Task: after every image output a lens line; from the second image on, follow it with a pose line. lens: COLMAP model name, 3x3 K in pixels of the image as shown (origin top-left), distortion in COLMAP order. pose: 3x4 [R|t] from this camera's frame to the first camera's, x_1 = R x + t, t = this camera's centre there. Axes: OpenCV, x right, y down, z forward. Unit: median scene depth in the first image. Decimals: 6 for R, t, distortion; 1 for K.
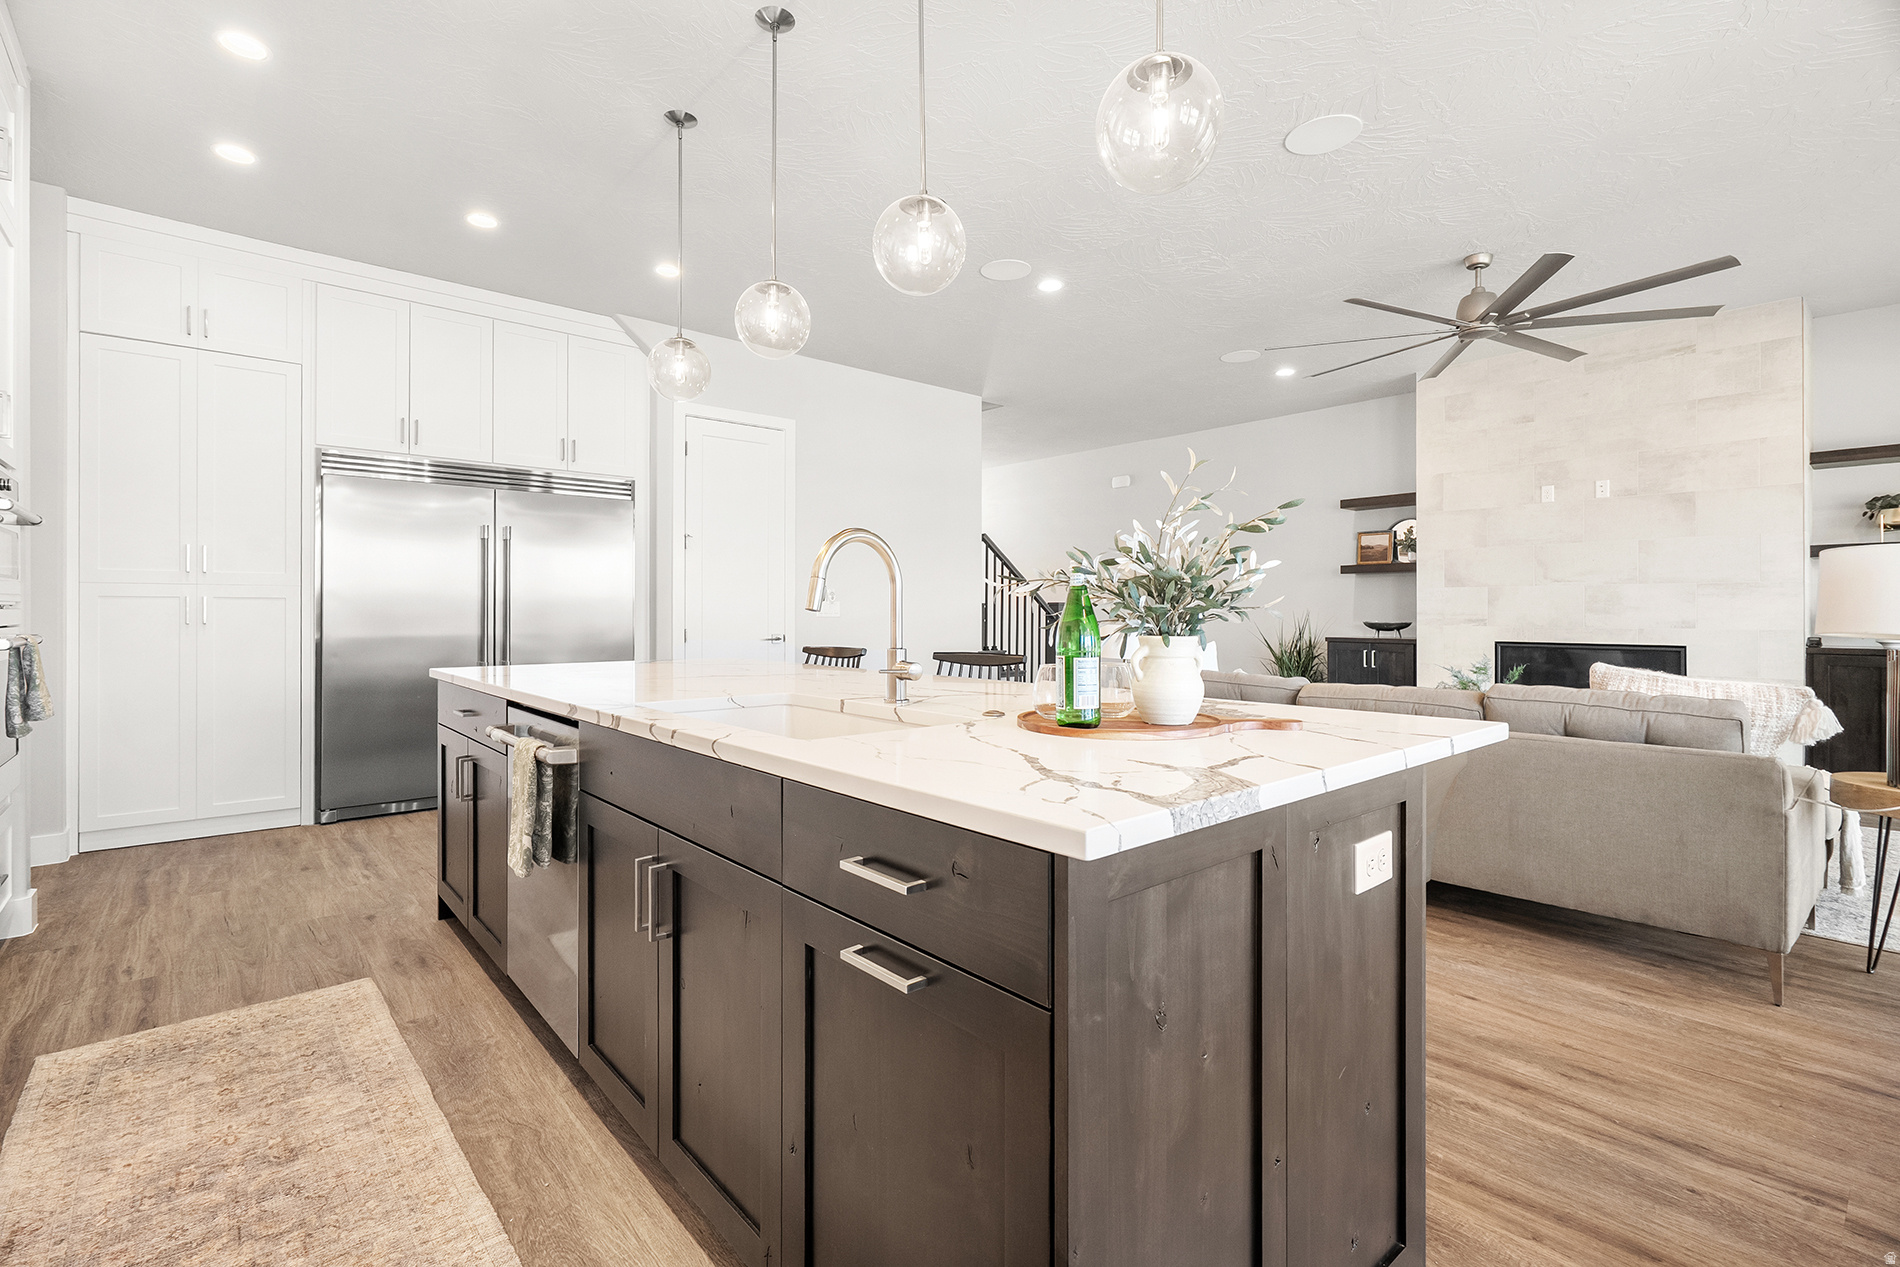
lens RADIAL K [[854.4, 0, 946.1], [0, 854.4, 636.5], [0, 0, 1]] dist [0.000247, -0.000117]
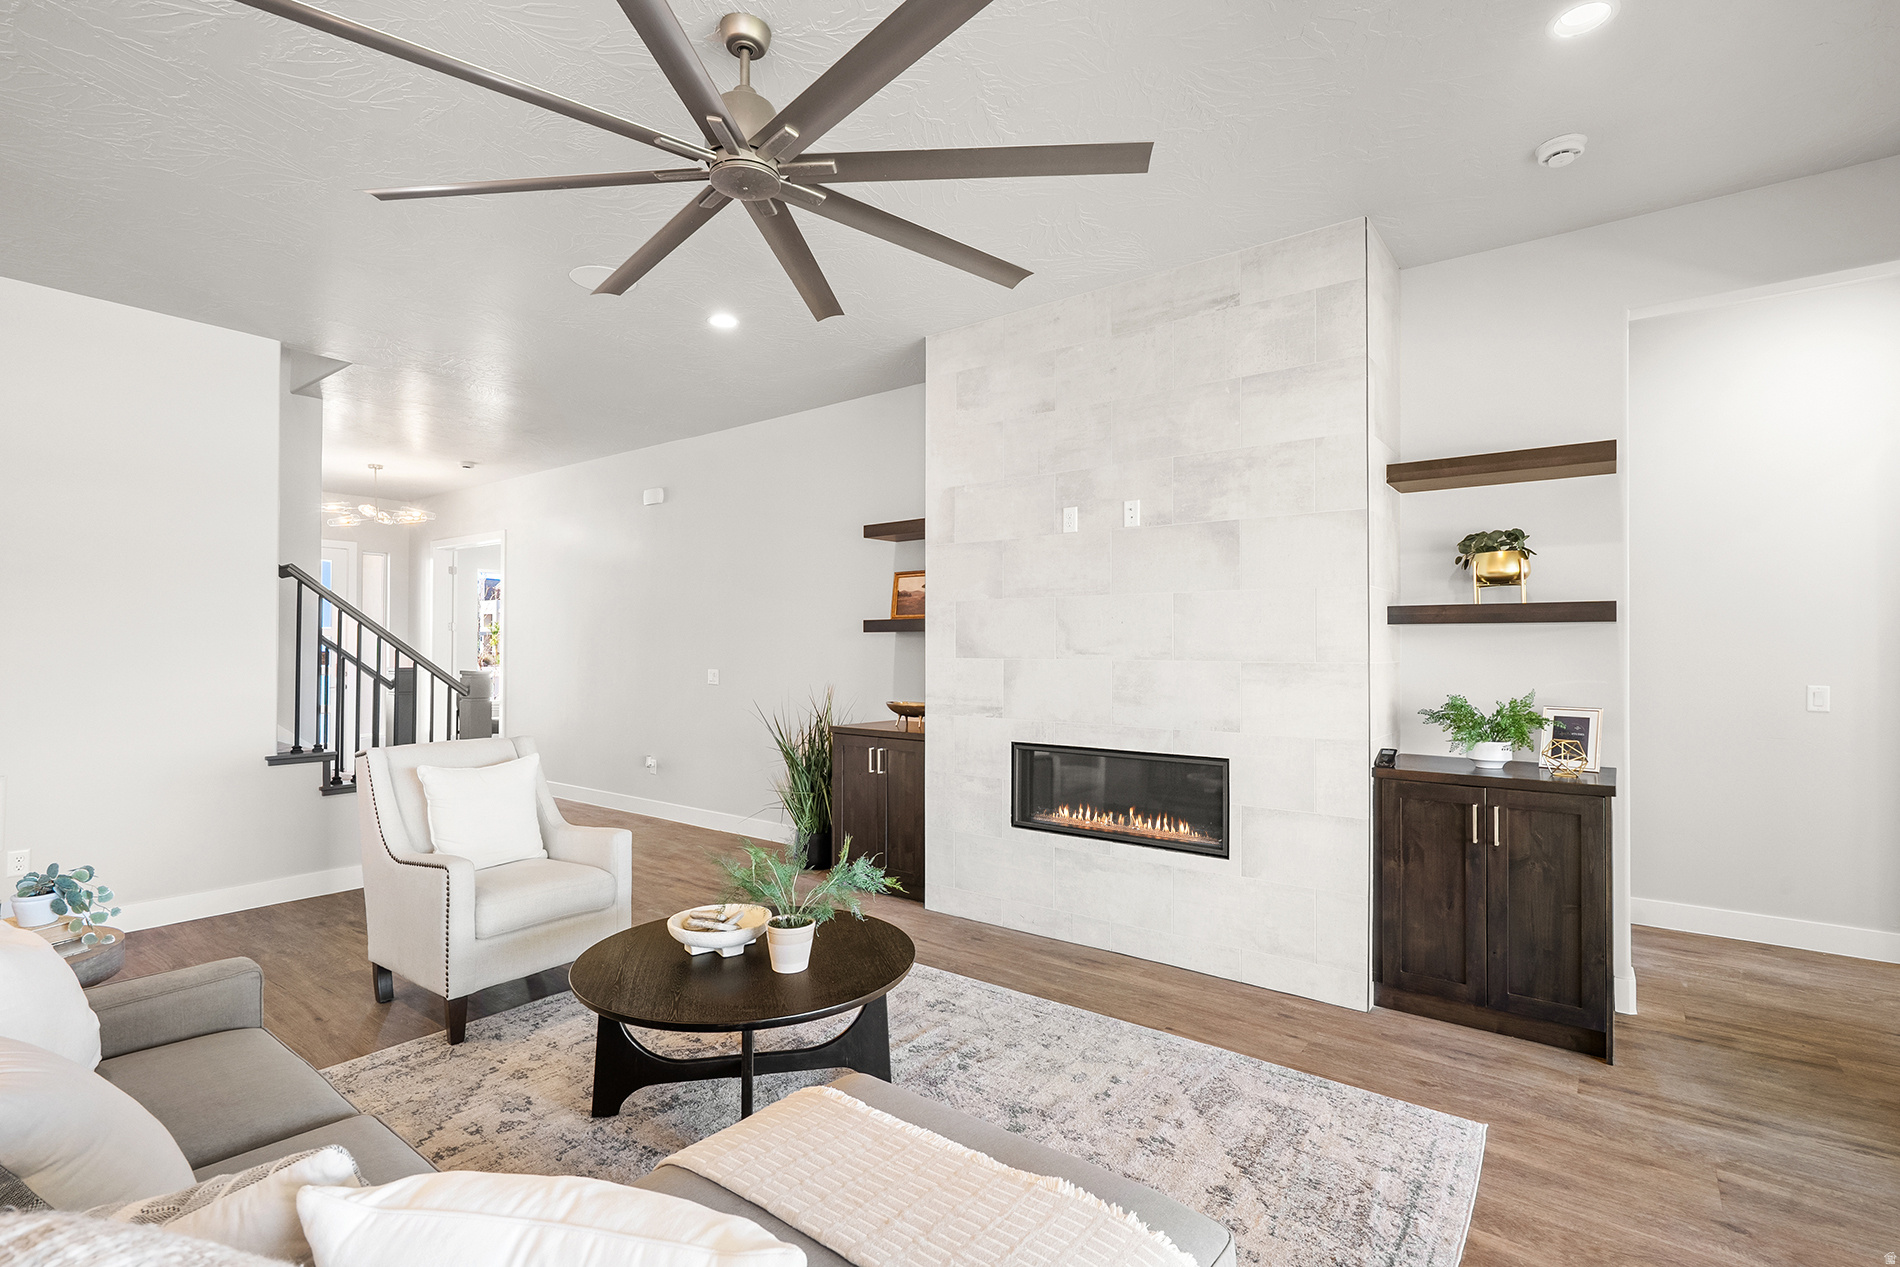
lens RADIAL K [[884.4, 0, 949.6], [0, 884.4, 667.6], [0, 0, 1]] dist [0.000609, -0.000017]
pose [[0.979798, -0.001178, 0.199986, 0.519998], [0.002735, 0.999968, -0.007511, -0.052693], [-0.199971, 0.007907, 0.979770, 0.384066]]
